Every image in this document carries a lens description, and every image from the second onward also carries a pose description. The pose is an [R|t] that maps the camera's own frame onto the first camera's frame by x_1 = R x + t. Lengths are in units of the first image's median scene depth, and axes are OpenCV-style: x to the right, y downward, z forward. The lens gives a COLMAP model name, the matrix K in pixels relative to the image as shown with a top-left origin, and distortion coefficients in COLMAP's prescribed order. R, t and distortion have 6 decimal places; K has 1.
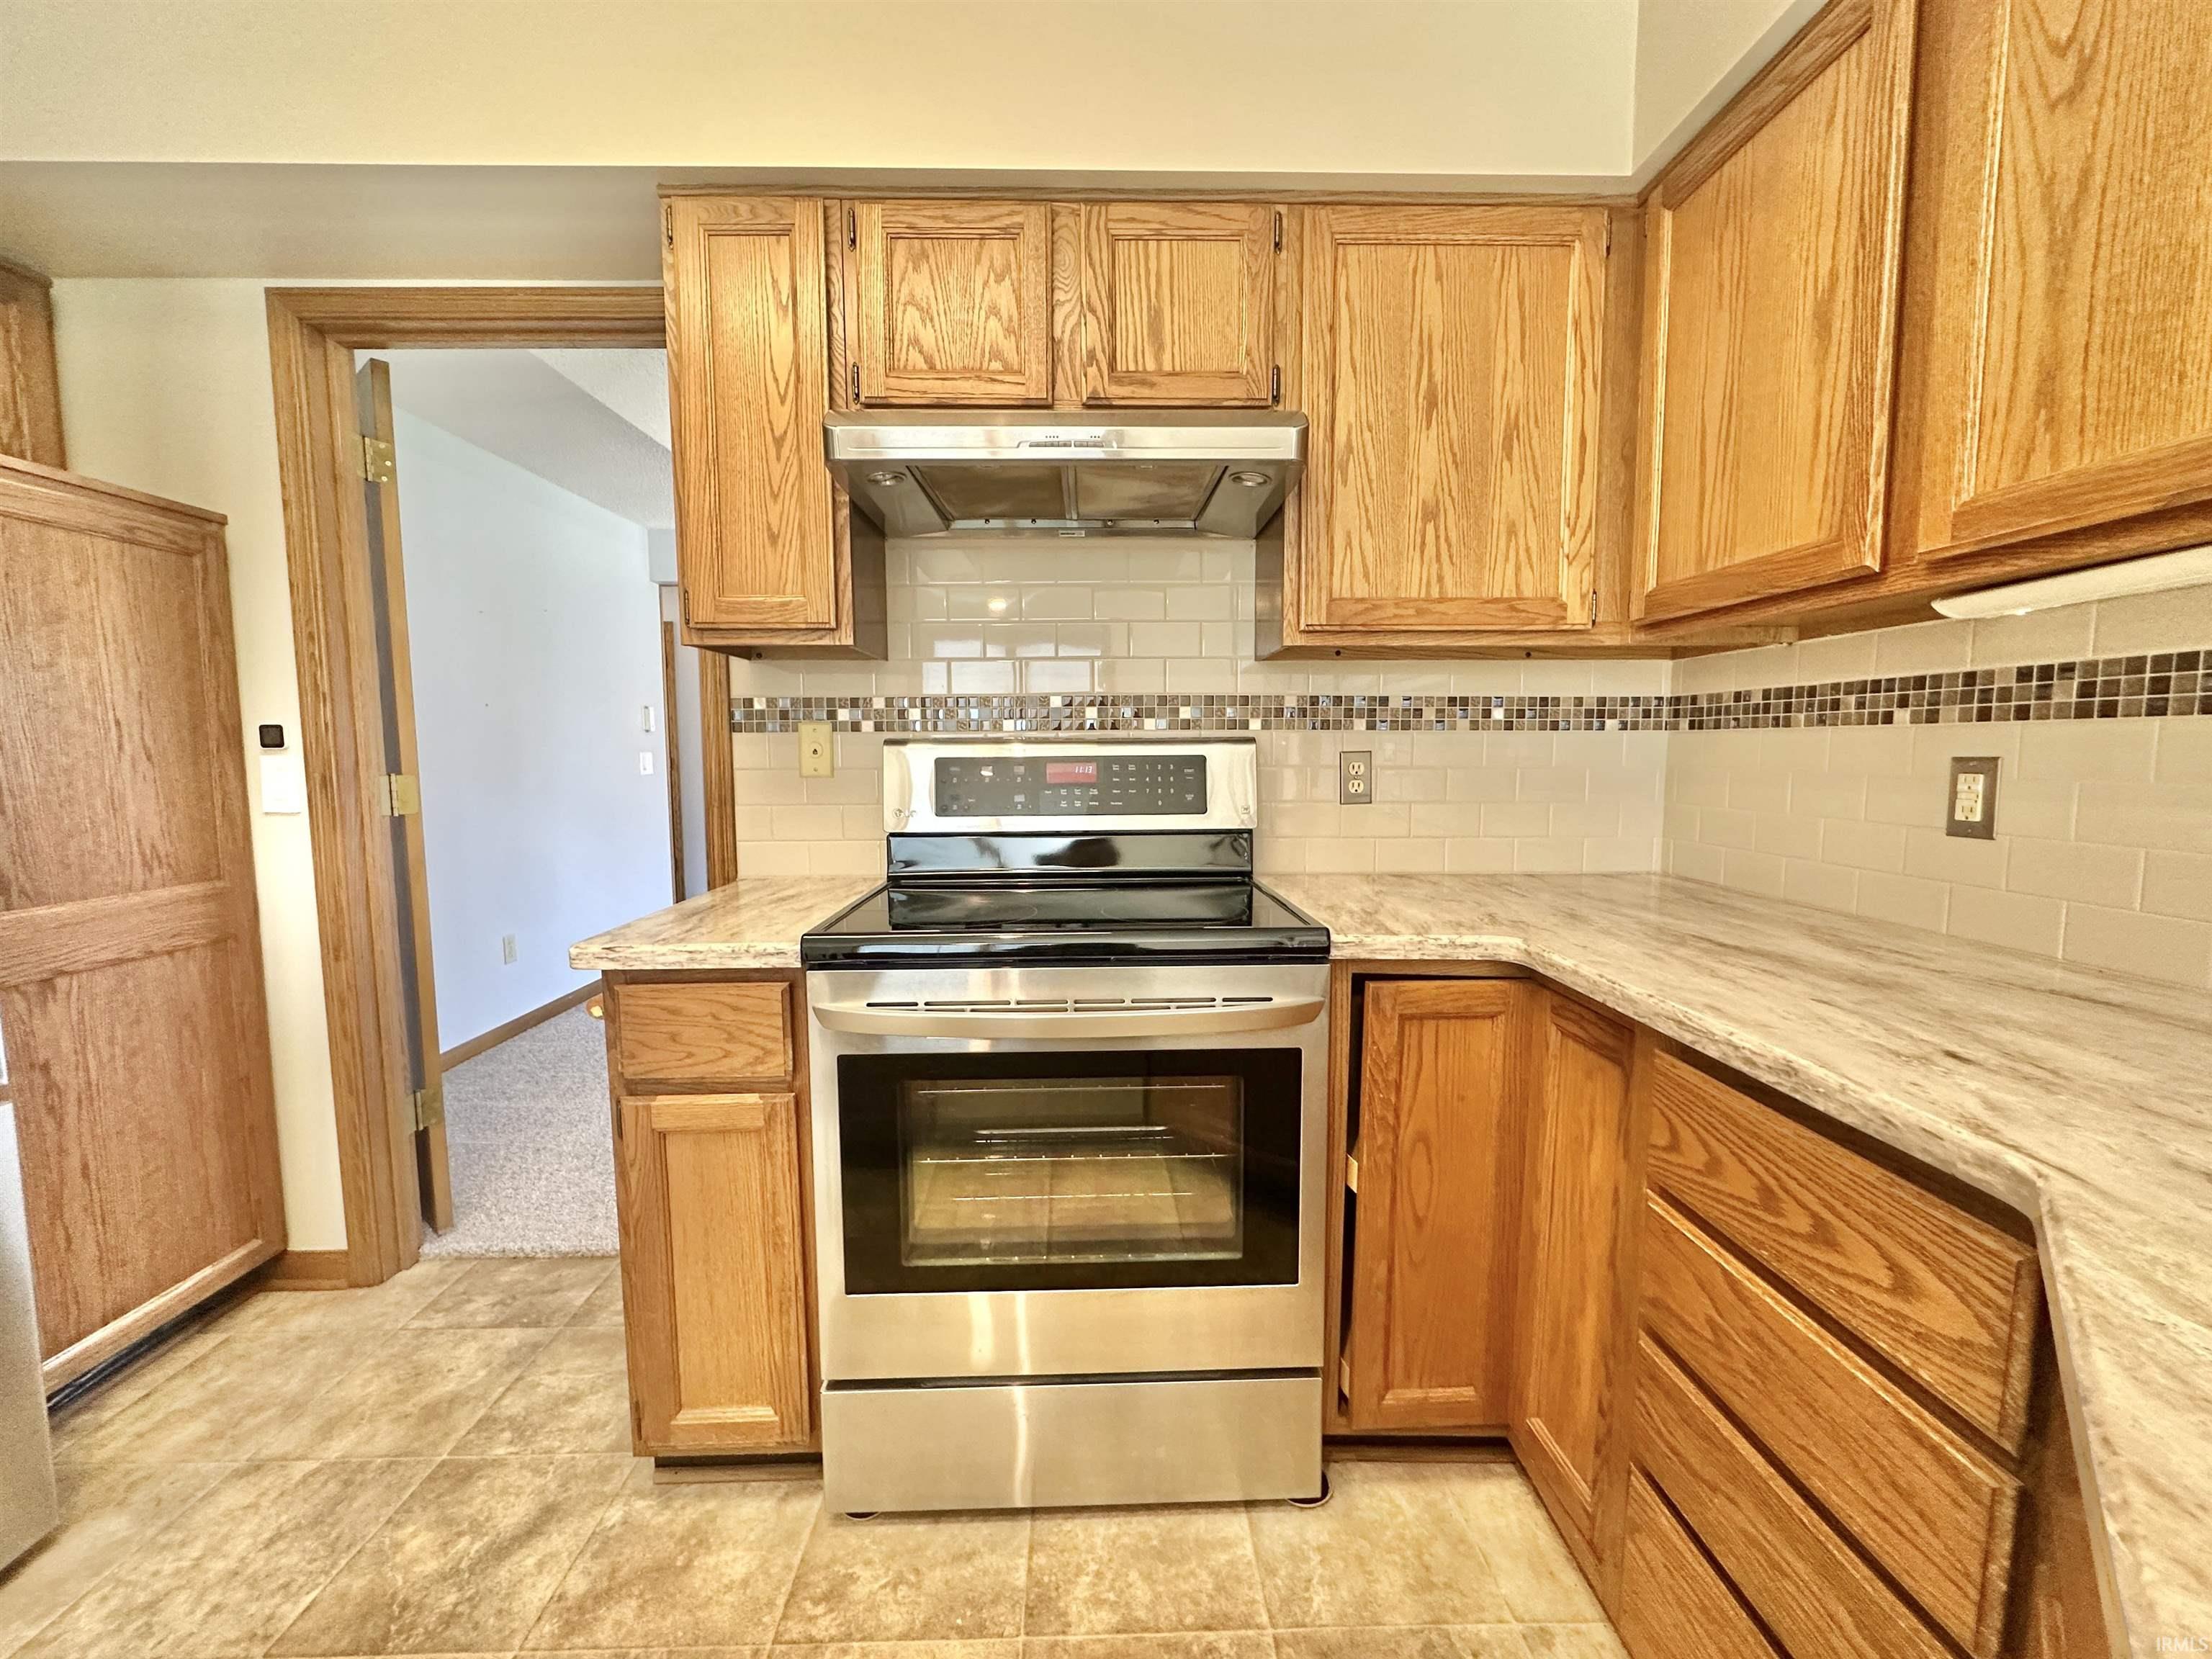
lens RADIAL K [[879.8, 0, 1101.7], [0, 879.8, 825.7], [0, 0, 1]] dist [-0.001496, -0.000164]
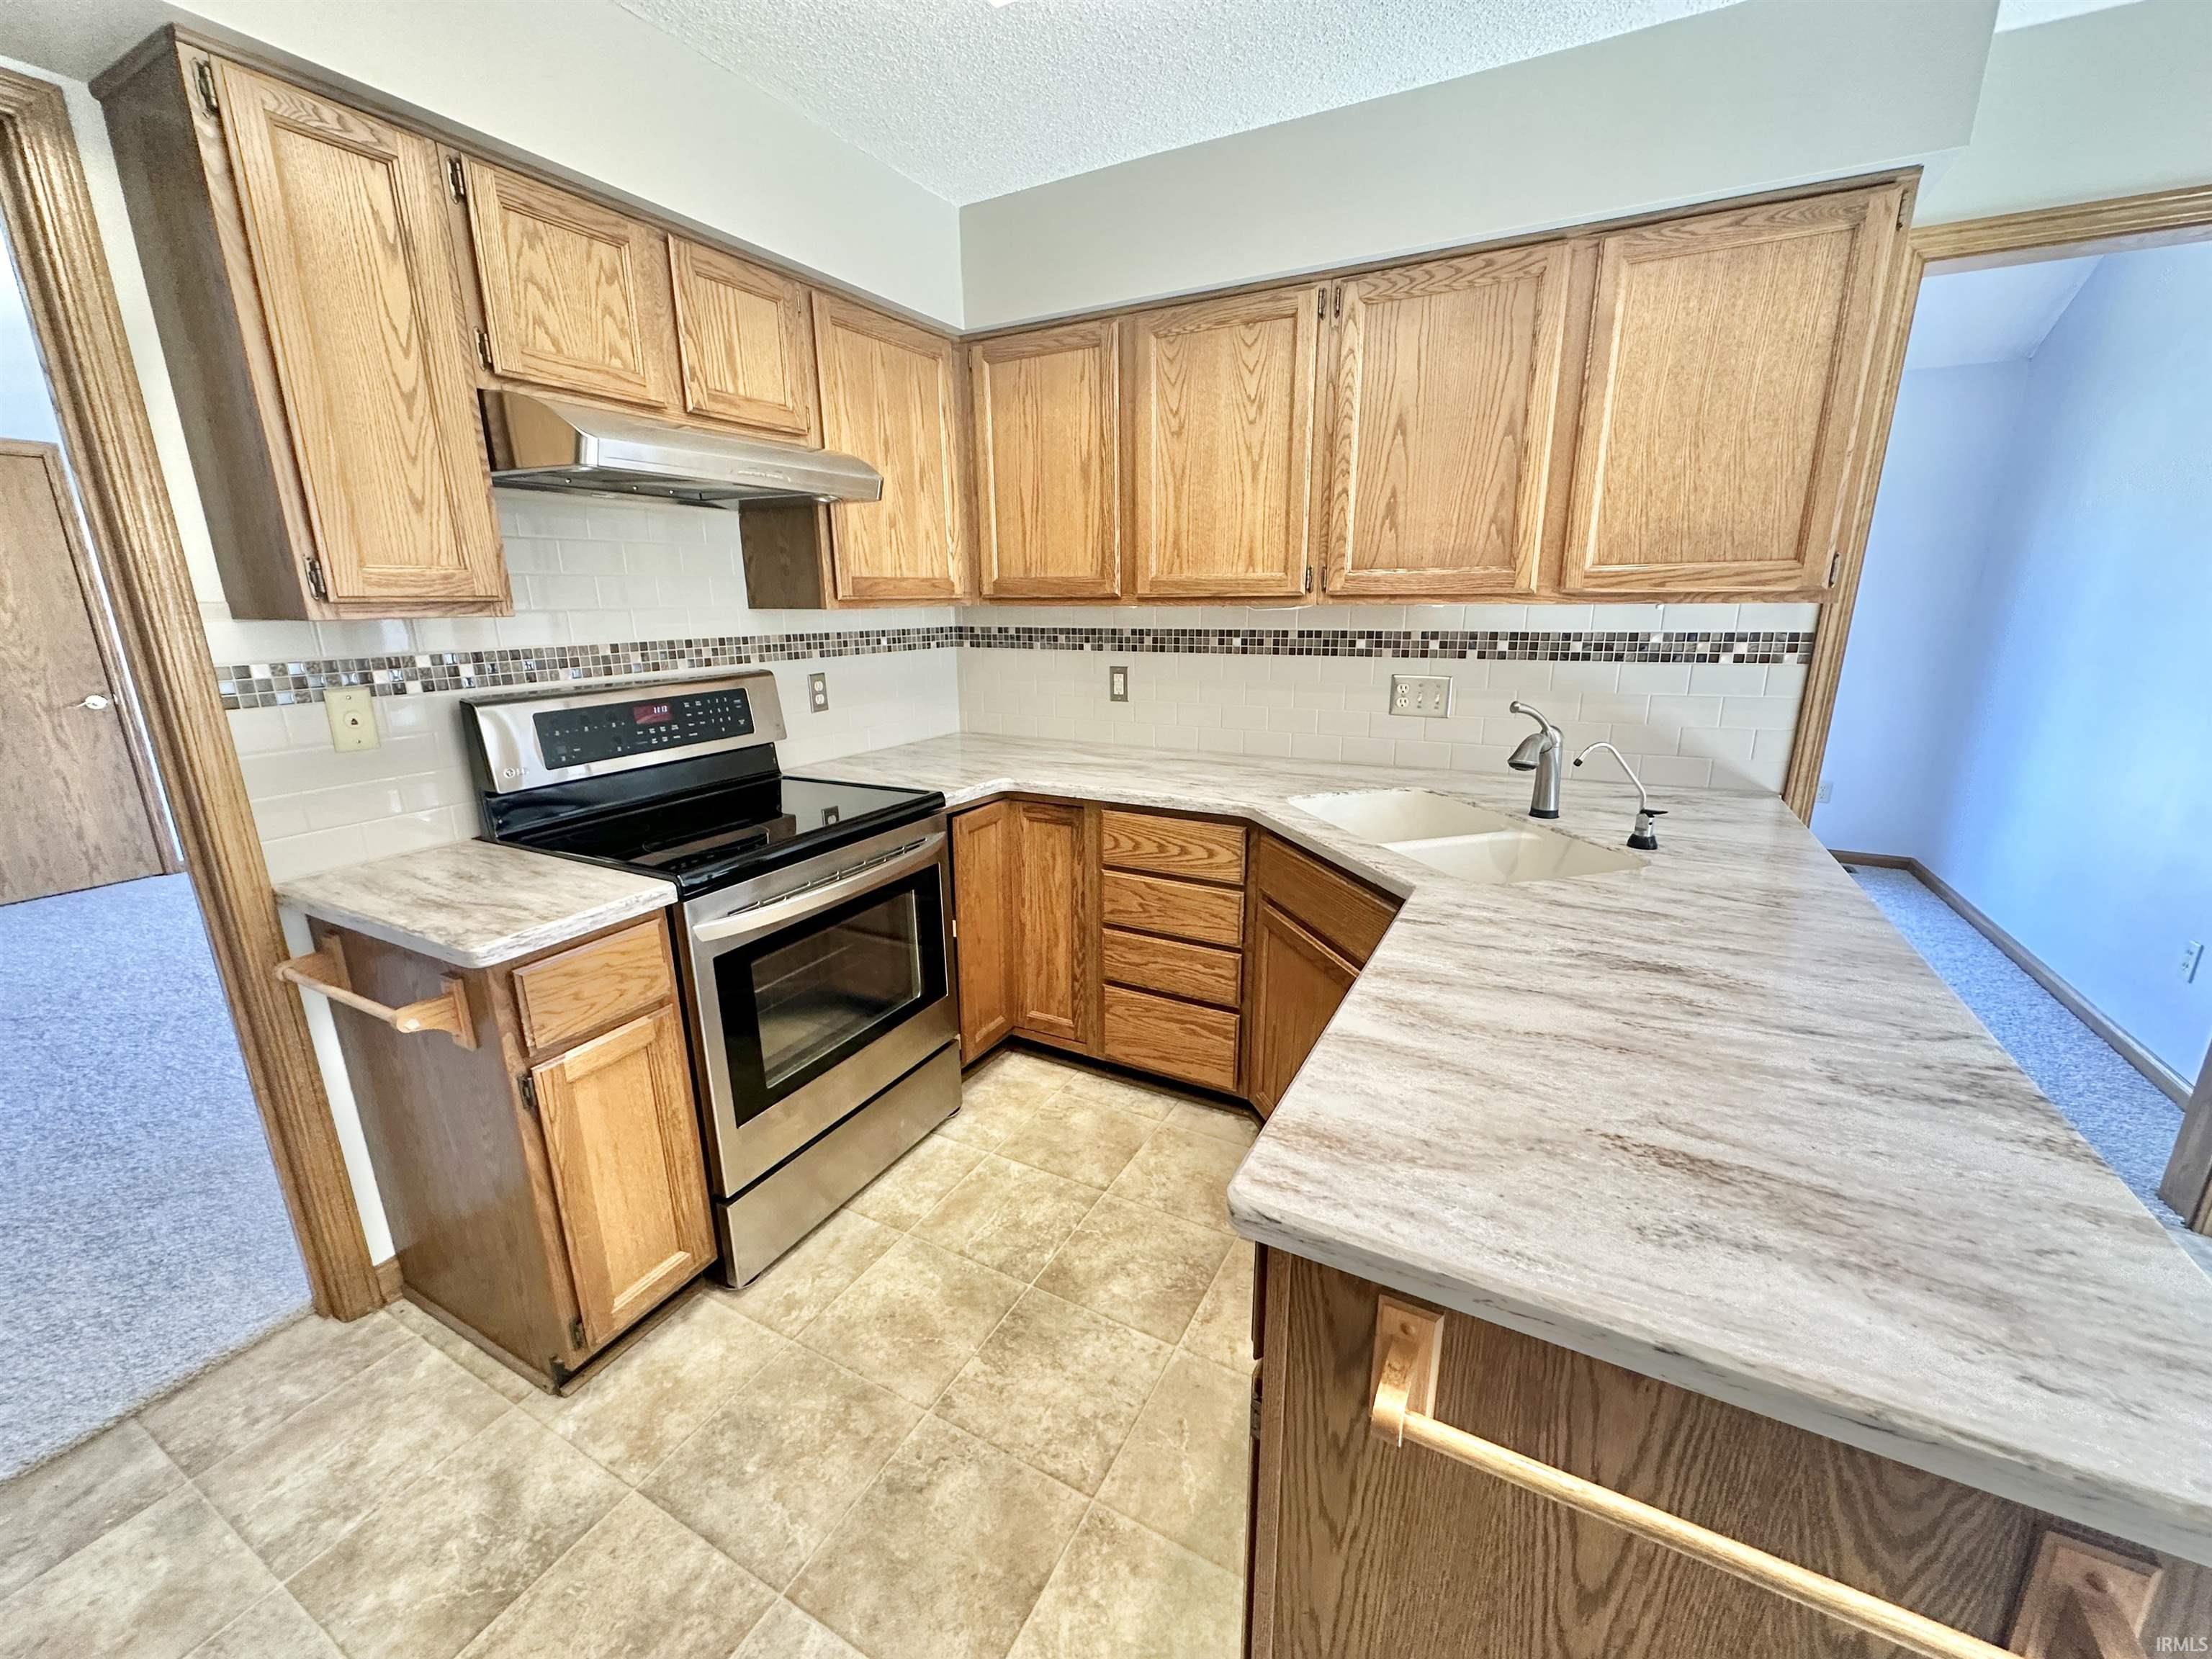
lens RADIAL K [[879.8, 0, 1109.0], [0, 879.8, 825.3], [0, 0, 1]] dist [-0.001496, -0.000164]
pose [[0.490267, -0.221484, 0.842961, -0.912327], [0.083404, 0.974656, 0.207578, -0.130139], [-0.867572, -0.031462, 0.496315, -0.126099]]
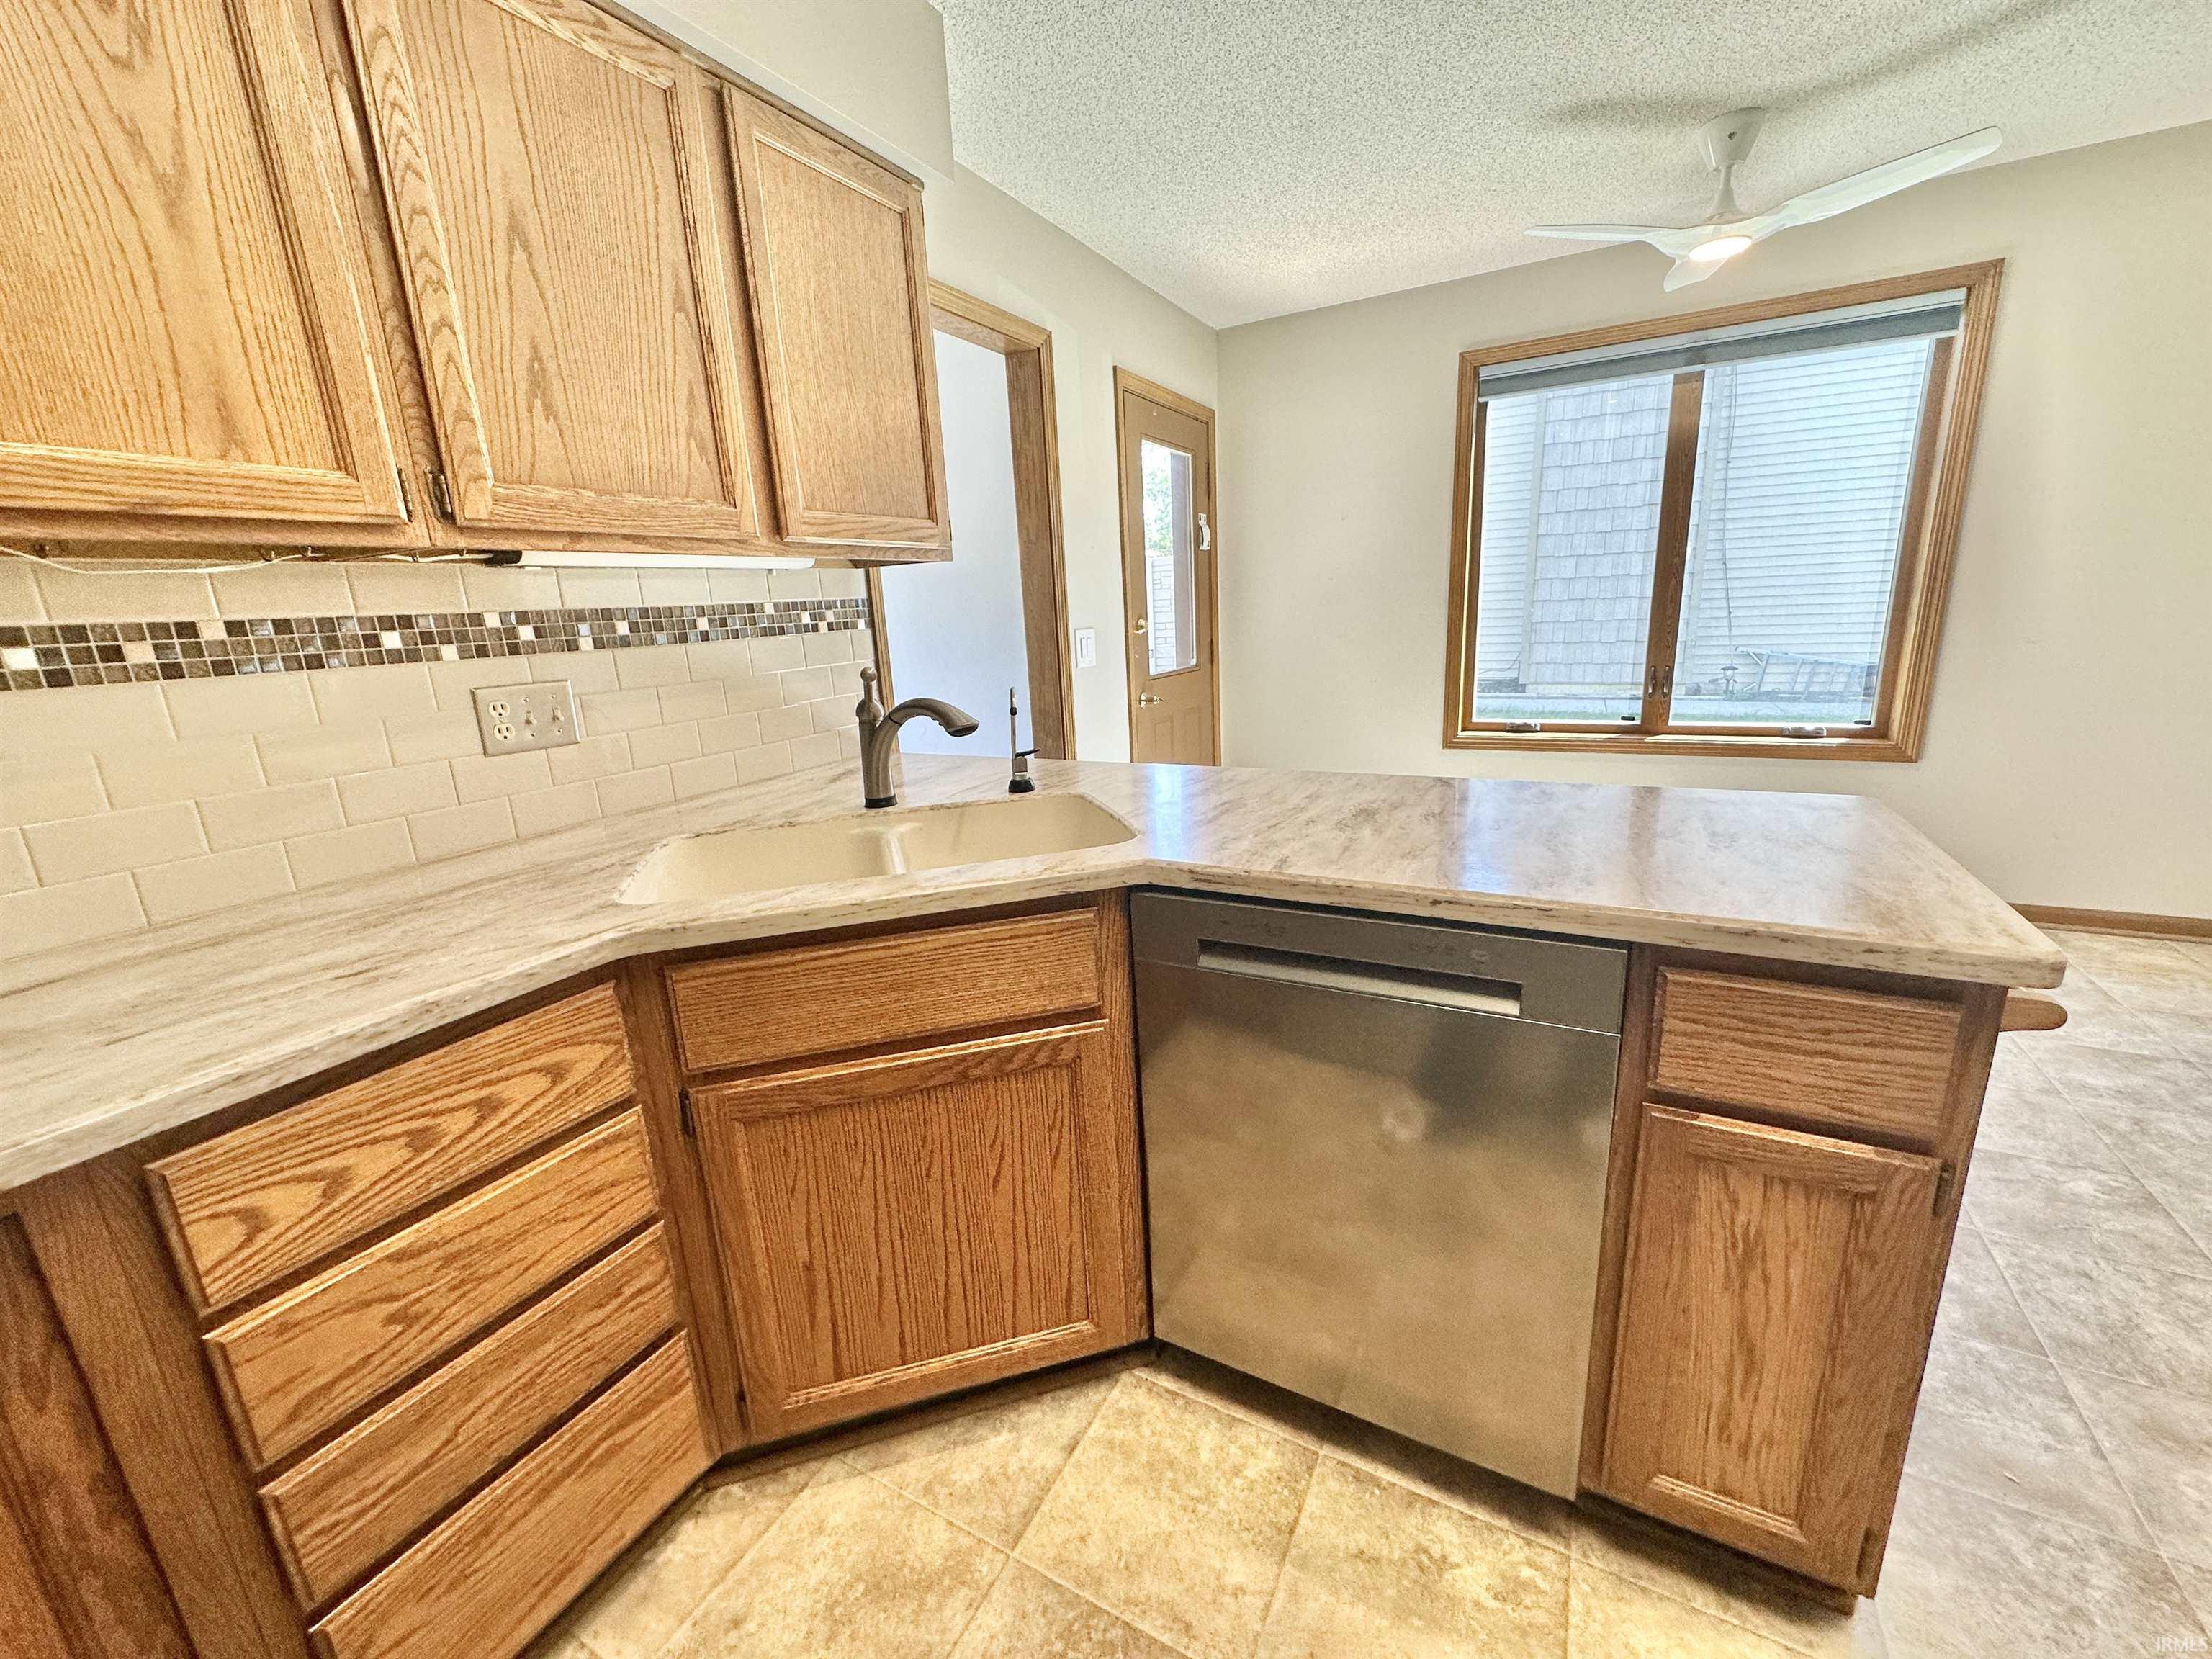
lens RADIAL K [[879.8, 0, 1103.8], [0, 879.8, 828.7], [0, 0, 1]] dist [-0.001496, -0.000164]
pose [[-0.861090, -0.078177, 0.502406, -0.264370], [0.097527, 0.944366, 0.314104, -0.107474], [-0.499011, 0.319470, -0.805560, 0.740013]]
